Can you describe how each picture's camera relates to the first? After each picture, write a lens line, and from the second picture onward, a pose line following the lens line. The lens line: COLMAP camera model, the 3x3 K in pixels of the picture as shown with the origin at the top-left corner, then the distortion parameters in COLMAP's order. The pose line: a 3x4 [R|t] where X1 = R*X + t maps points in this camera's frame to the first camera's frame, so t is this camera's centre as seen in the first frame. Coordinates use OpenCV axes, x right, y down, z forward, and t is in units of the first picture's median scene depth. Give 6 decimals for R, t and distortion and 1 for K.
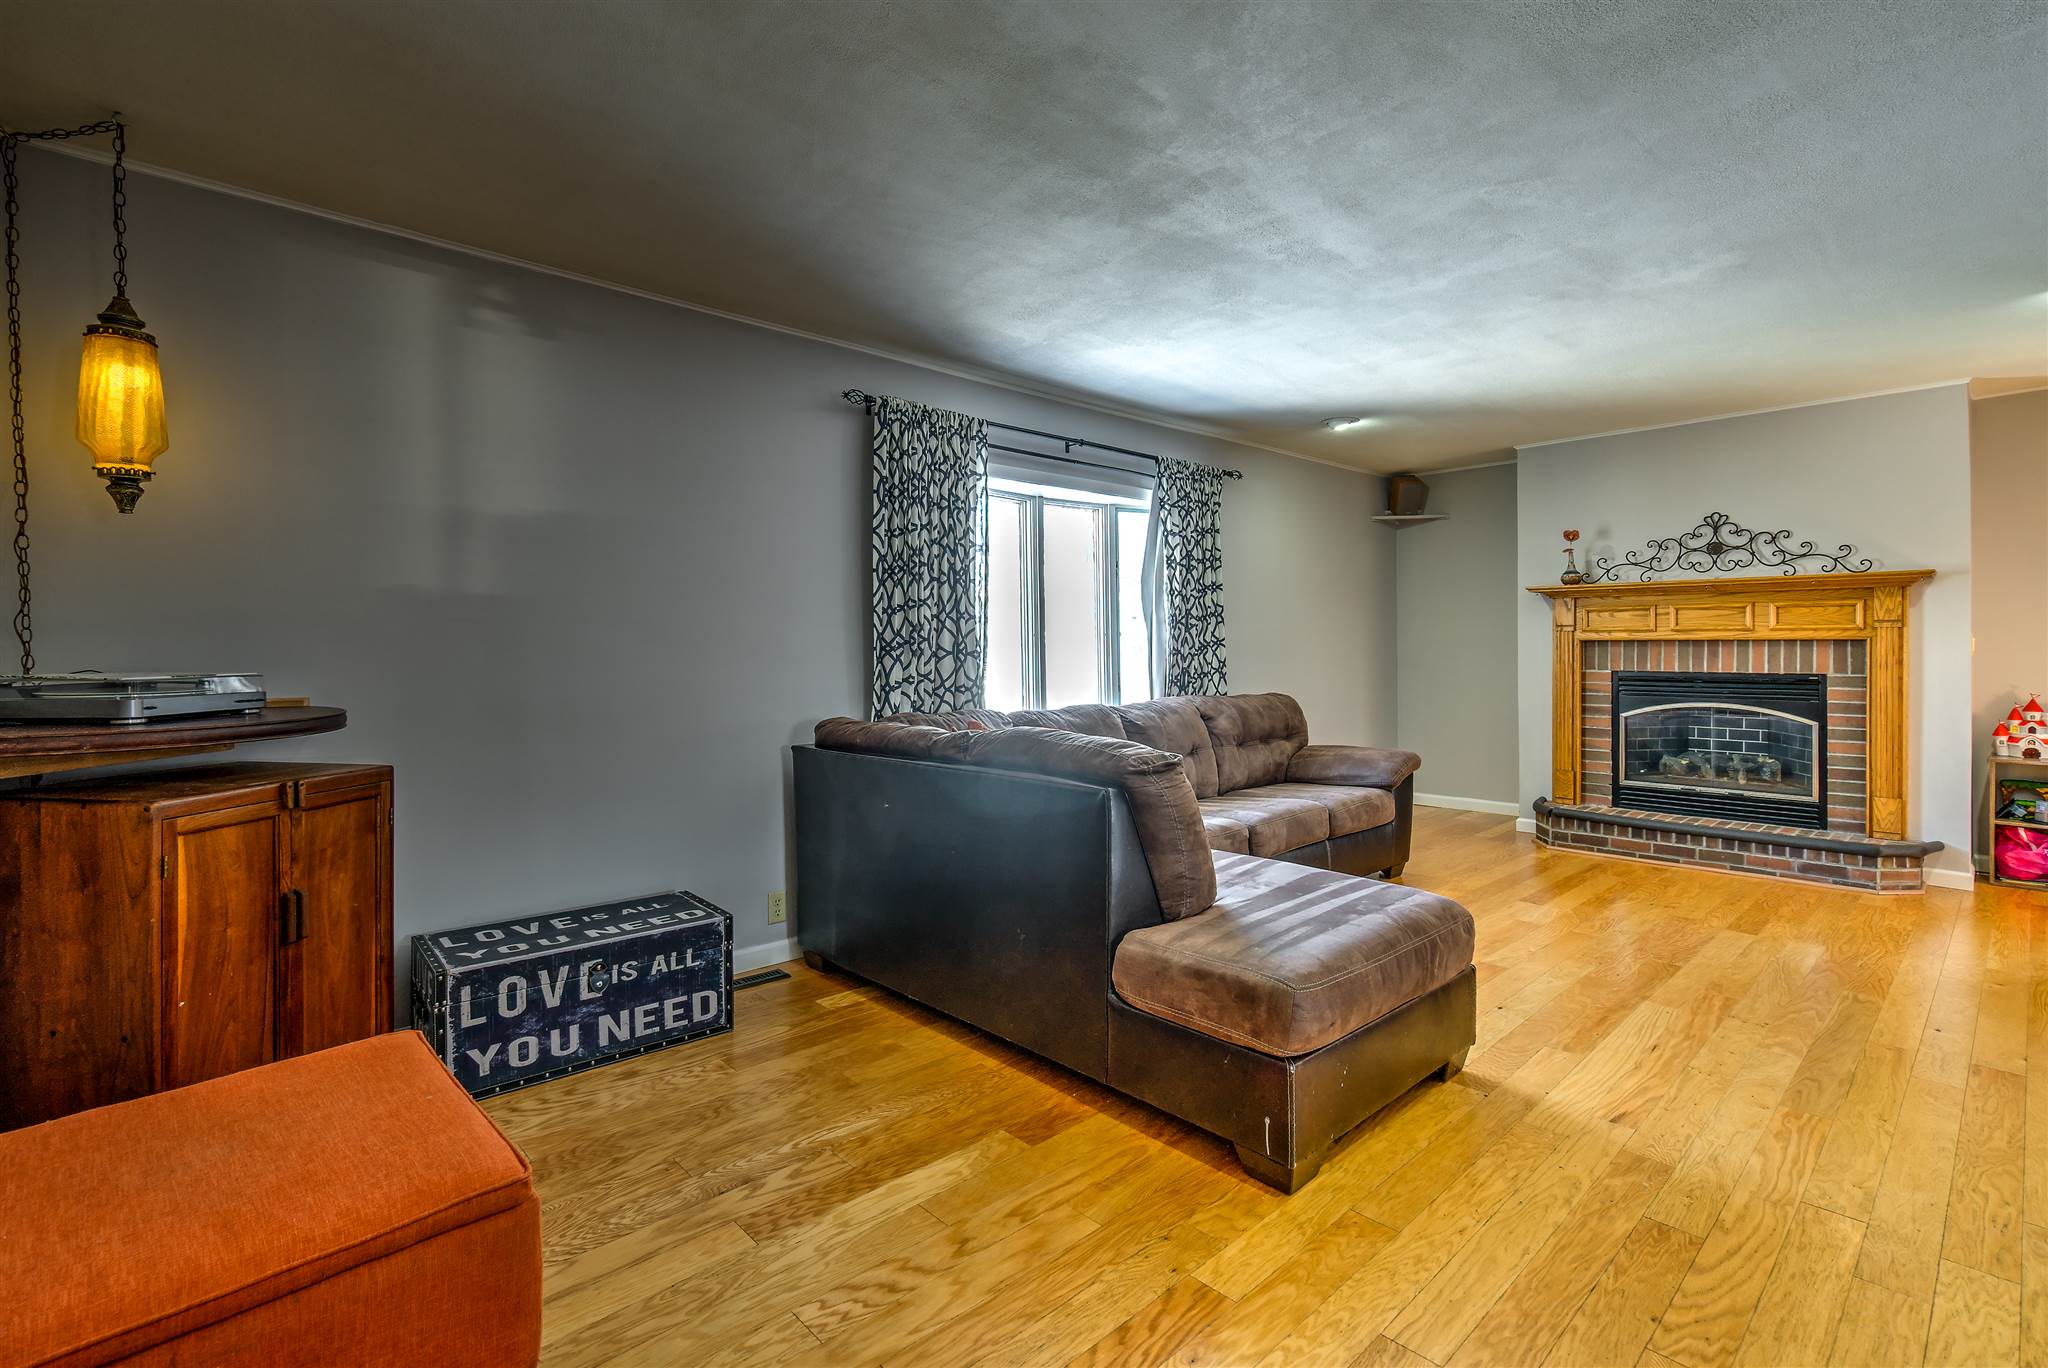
lens RADIAL K [[934.6, 0, 1026.5], [0, 934.6, 649.0], [0, 0, 1]] dist [-0.003208, 0.000062]
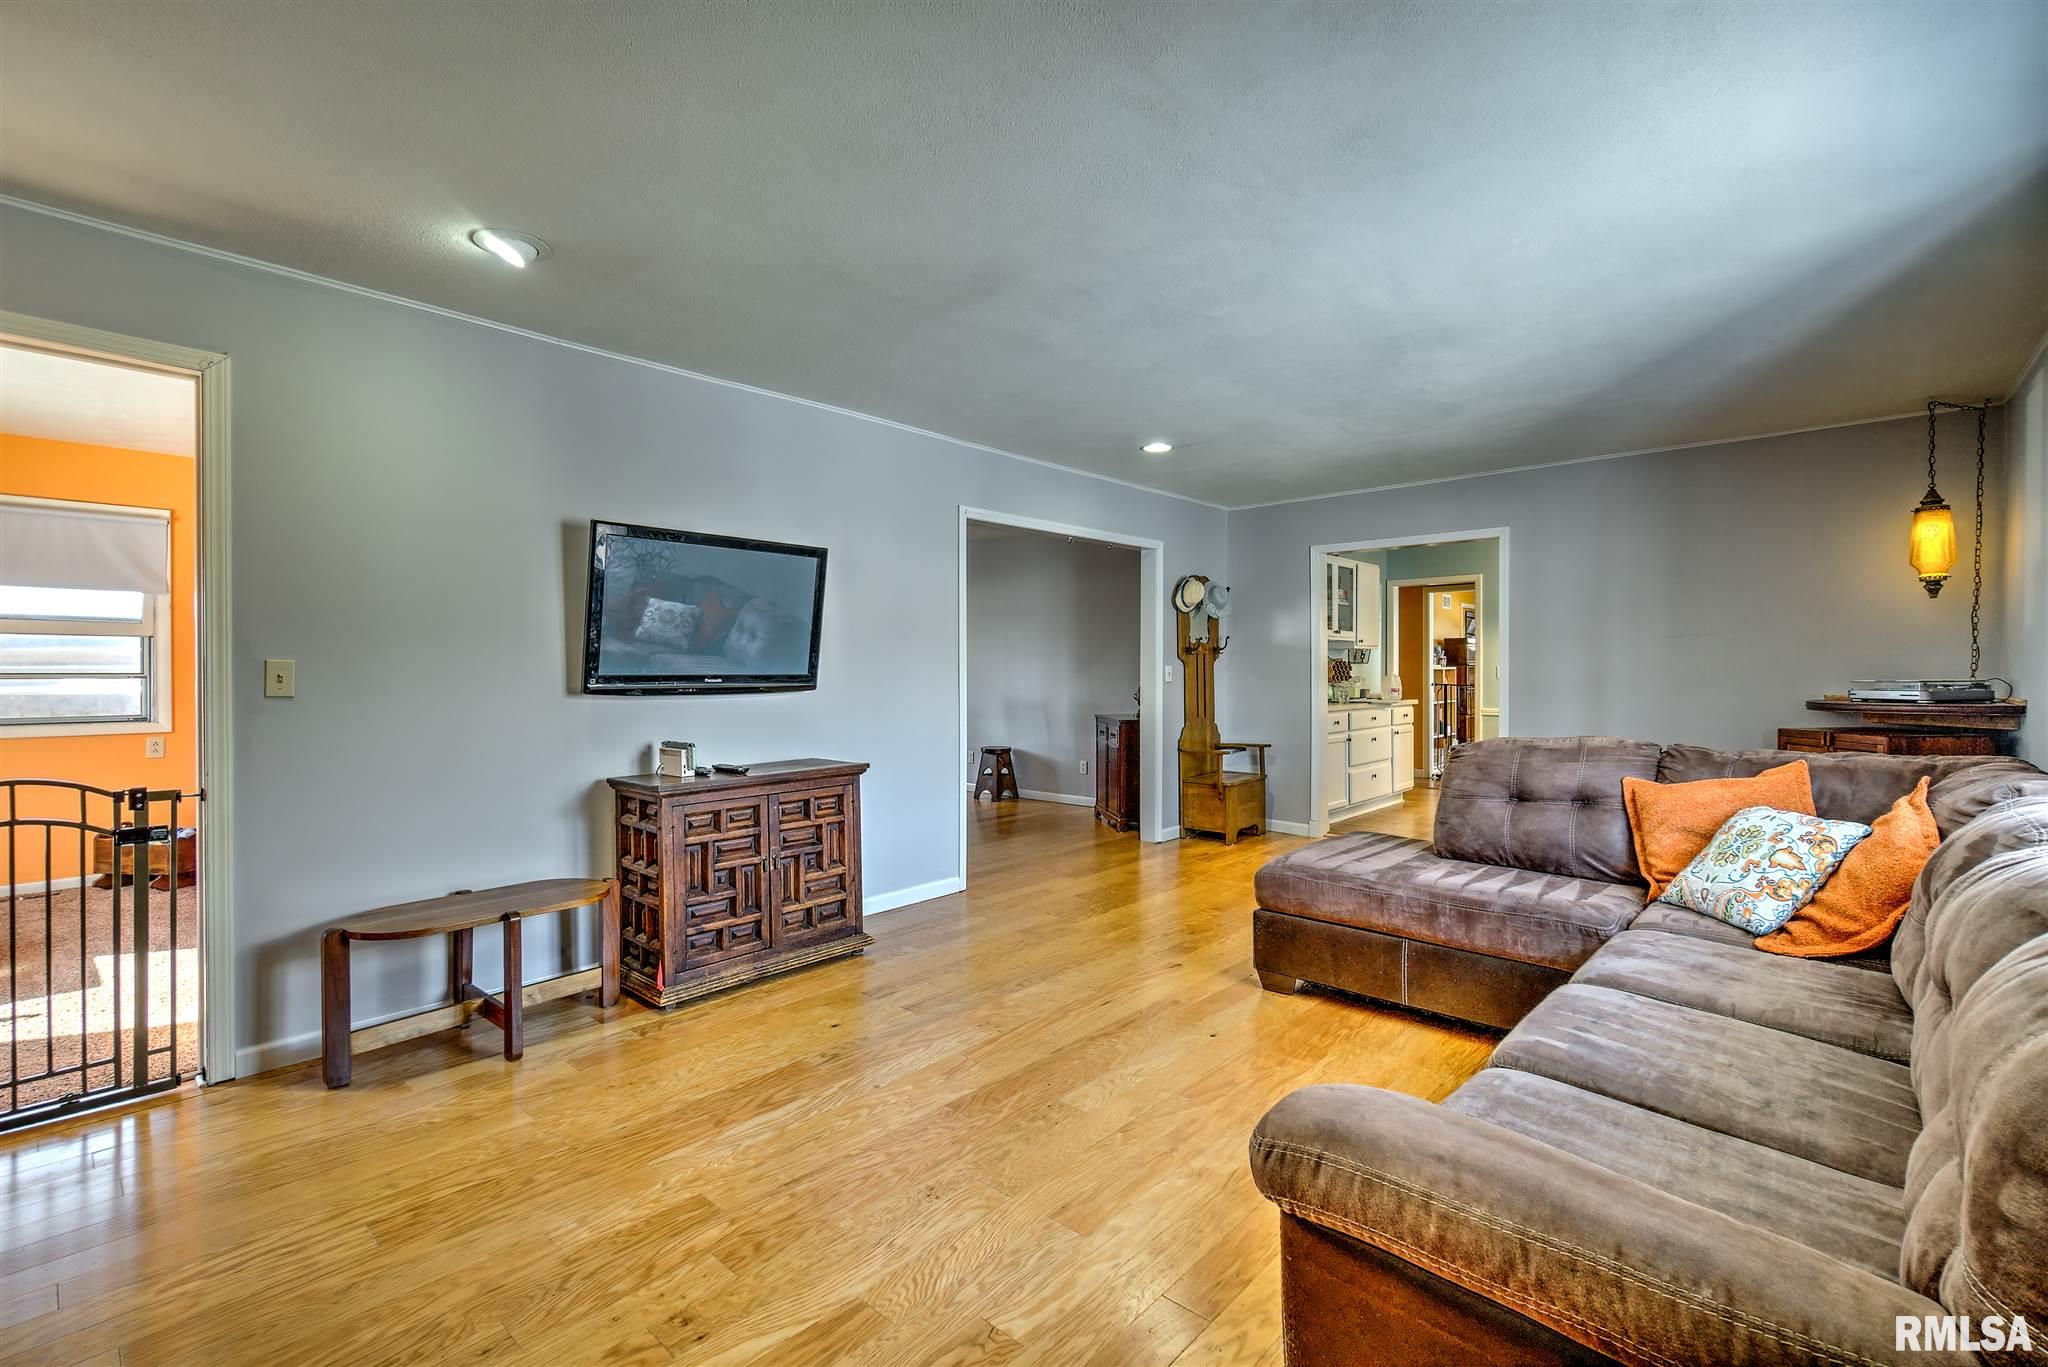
lens RADIAL K [[892.6, 0, 1030.2], [0, 892.6, 676.0], [0, 0, 1]] dist [0.000658, -0.000129]
pose [[-0.995655, 0.010895, -0.092474, 0.480432], [0.010407, 0.999929, 0.005760, -0.004027], [0.092530, 0.004773, -0.995698, 1.180199]]
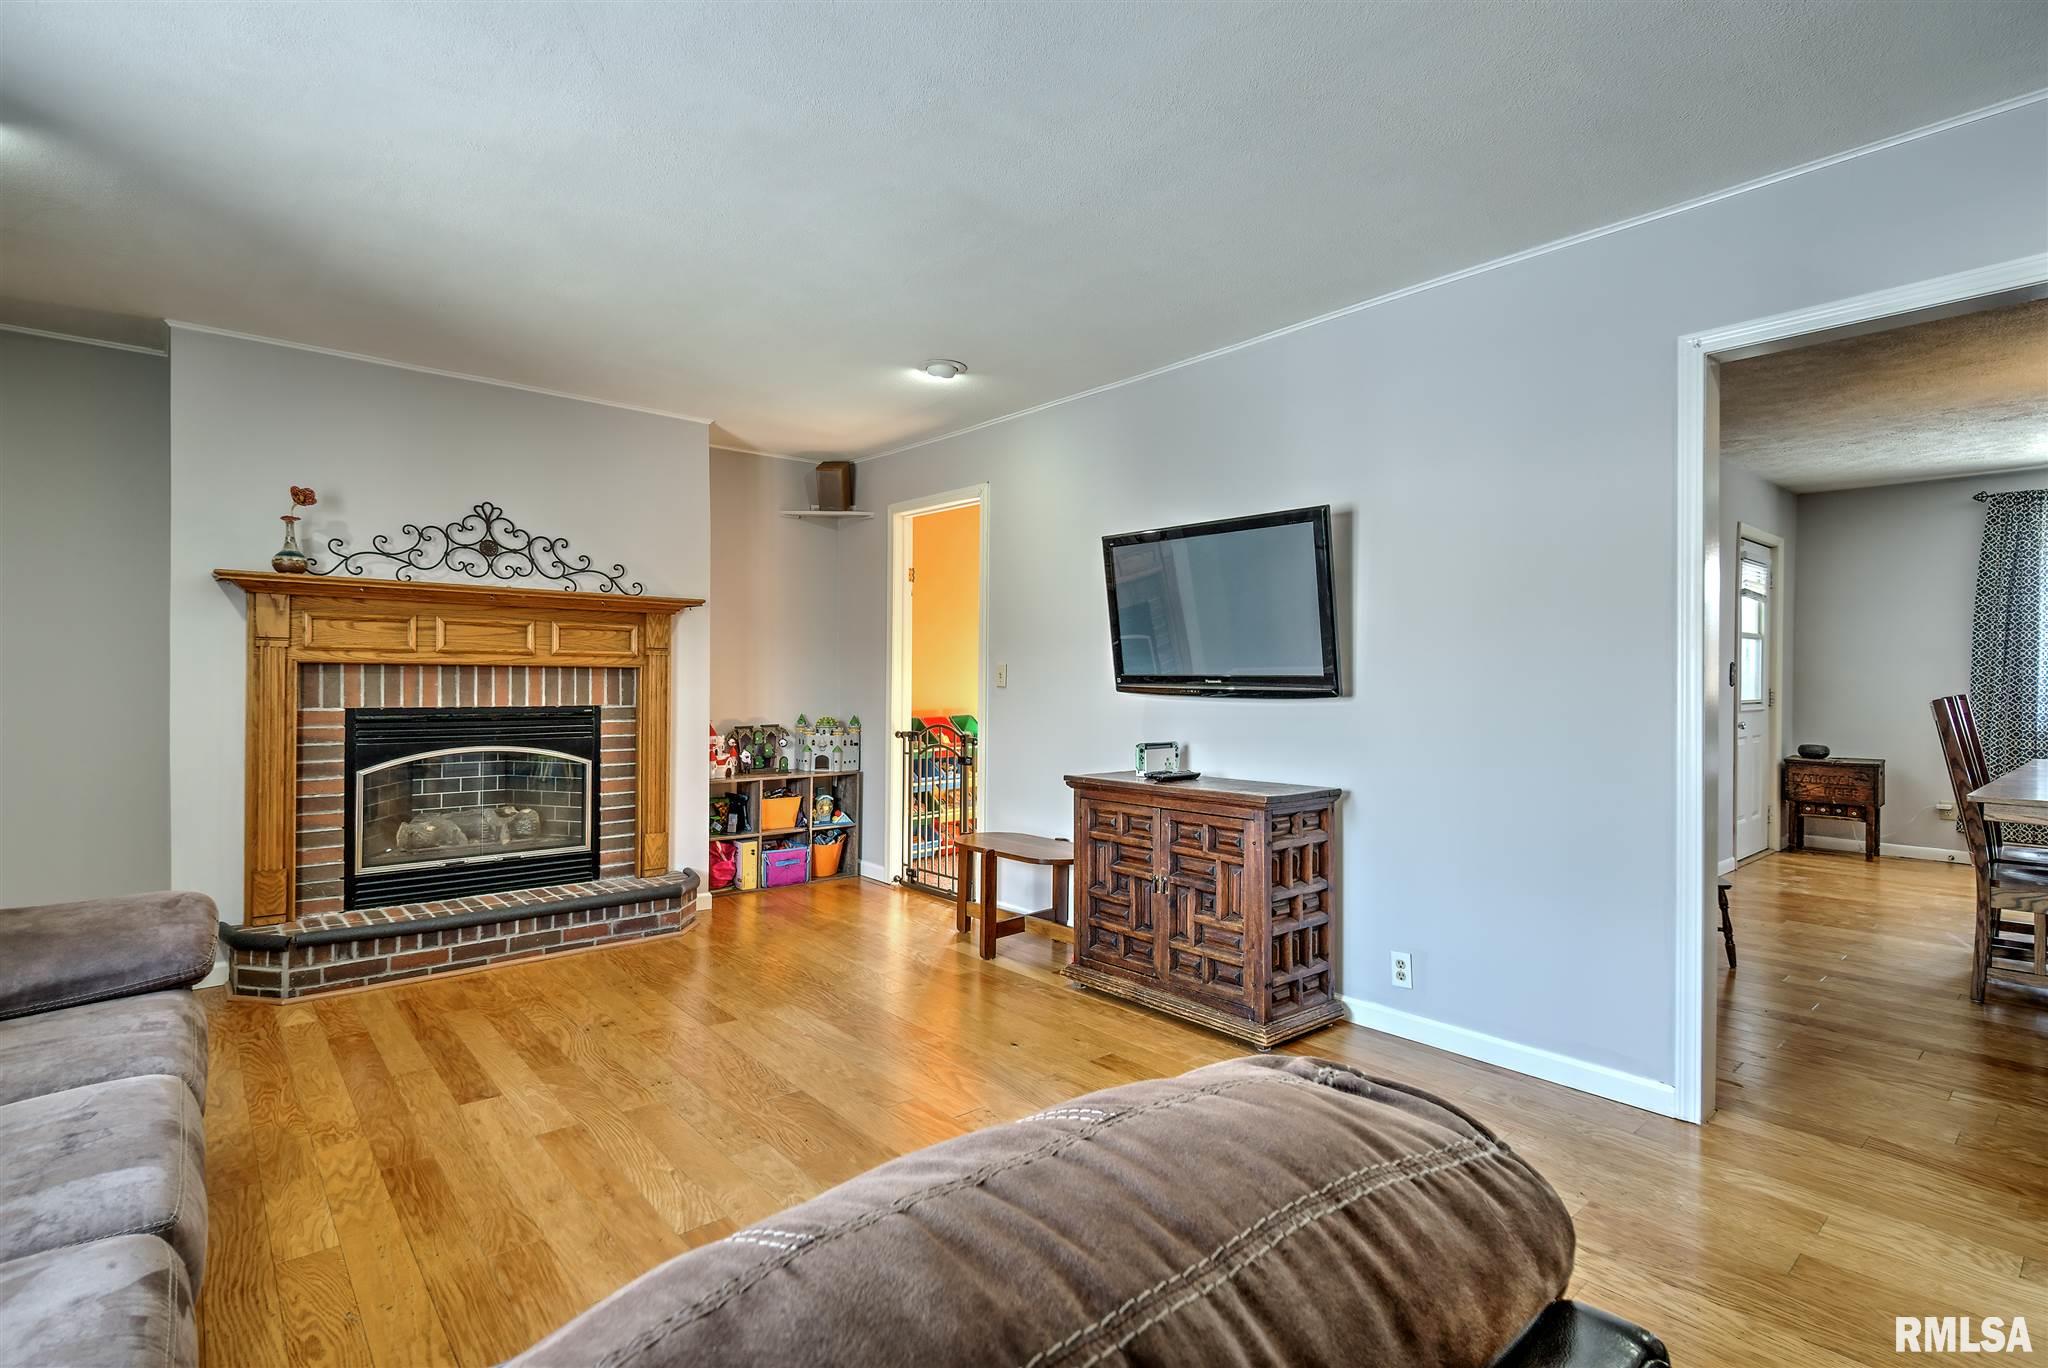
lens RADIAL K [[974.1, 0, 1024.9], [0, 974.1, 679.6], [0, 0, 1]] dist [0.001370, -0.001235]
pose [[0.032710, 0.002651, 0.999461, -0.064491], [-0.005375, 0.999982, -0.002476, 0.001788], [-0.999450, -0.005291, 0.032724, 0.544726]]
